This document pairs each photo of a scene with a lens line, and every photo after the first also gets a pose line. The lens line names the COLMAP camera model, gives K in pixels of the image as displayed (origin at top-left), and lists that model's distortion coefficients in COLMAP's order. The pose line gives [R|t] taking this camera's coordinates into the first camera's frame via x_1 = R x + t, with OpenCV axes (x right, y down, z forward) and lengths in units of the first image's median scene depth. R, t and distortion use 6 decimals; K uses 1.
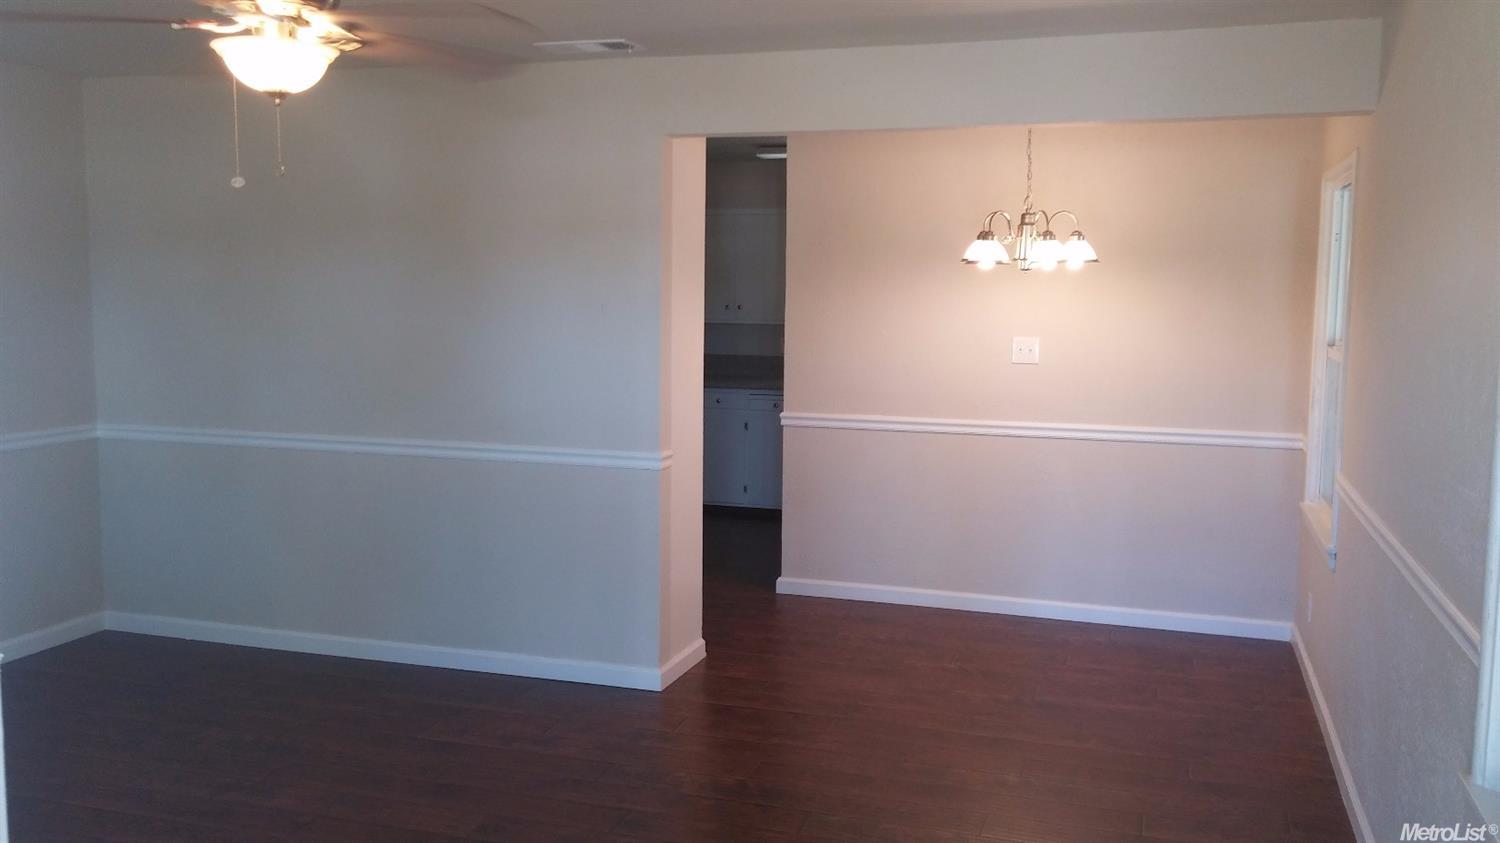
lens RADIAL K [[1277.3, 0, 750.0], [0, 1277.3, 421.5], [0, 0, 1]] dist [0.095647, -0.125381]
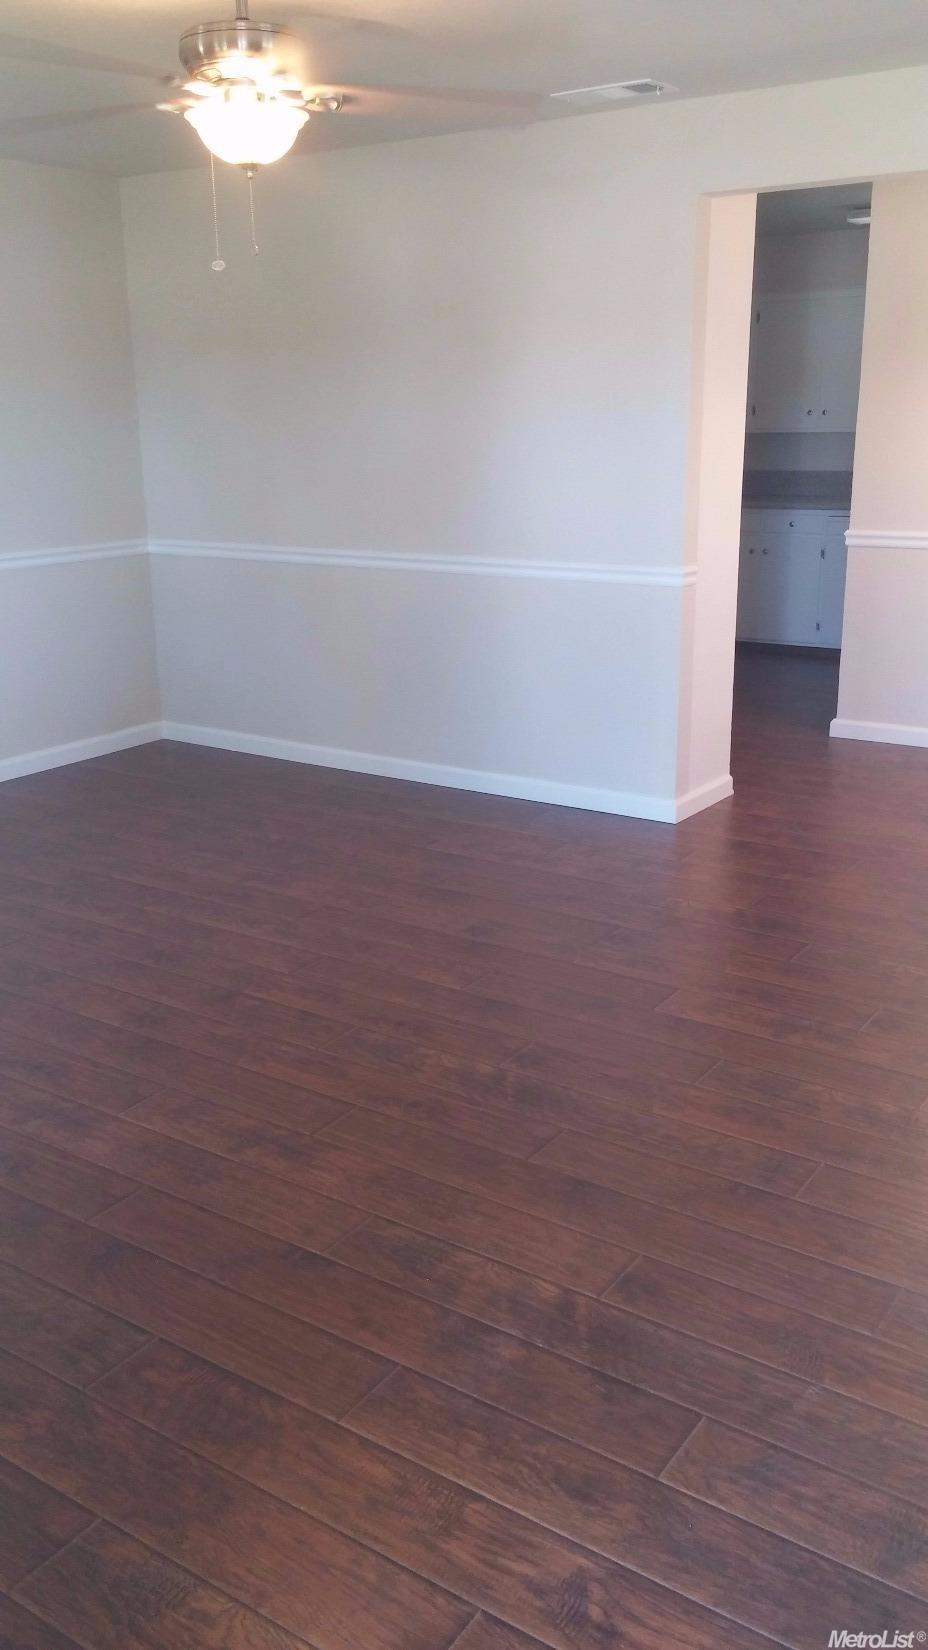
lens RADIAL K [[1405.0, 0, 464.0], [0, 1405.0, 825.0], [0, 0, 1]] dist [0.095647, -0.125381]
pose [[0.959304, 0.057054, -0.276552, 0.065305], [-0.006922, 0.983832, 0.178957, 0.023817], [0.282291, -0.169760, 0.944189, -0.031184]]
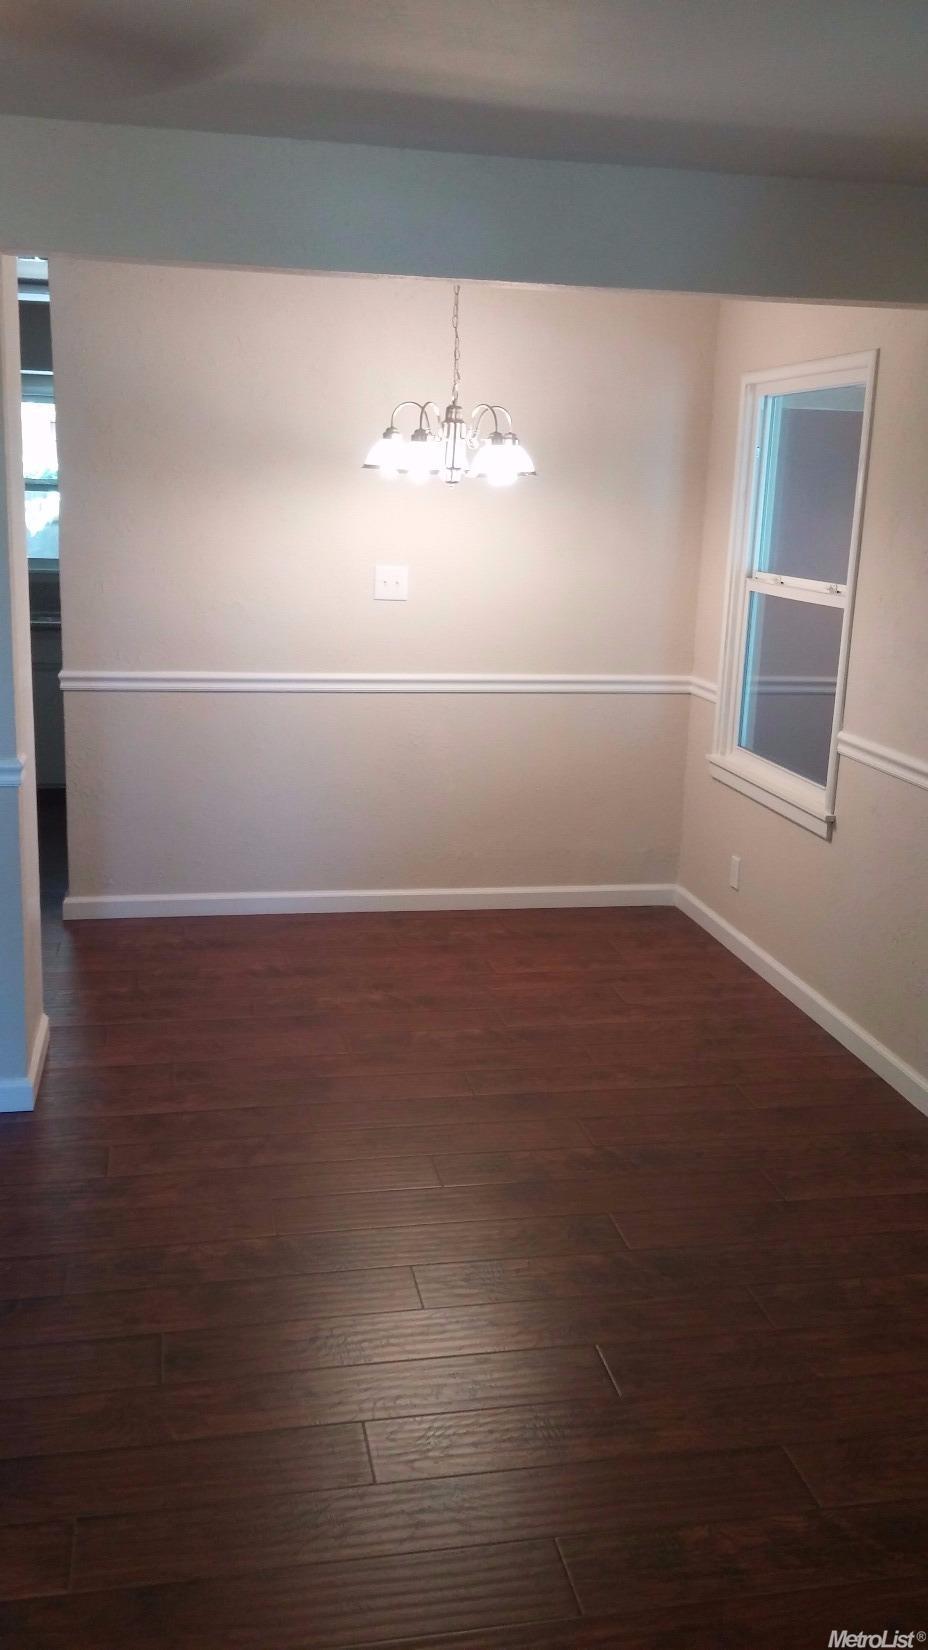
lens RADIAL K [[1405.0, 0, 464.0], [0, 1405.0, 825.0], [0, 0, 1]] dist [0.095647, -0.125381]
pose [[0.866967, -0.096013, 0.489030, -0.211965], [0.025872, 0.988614, 0.148231, -0.040819], [-0.497694, -0.115860, 0.859580, 0.249021]]
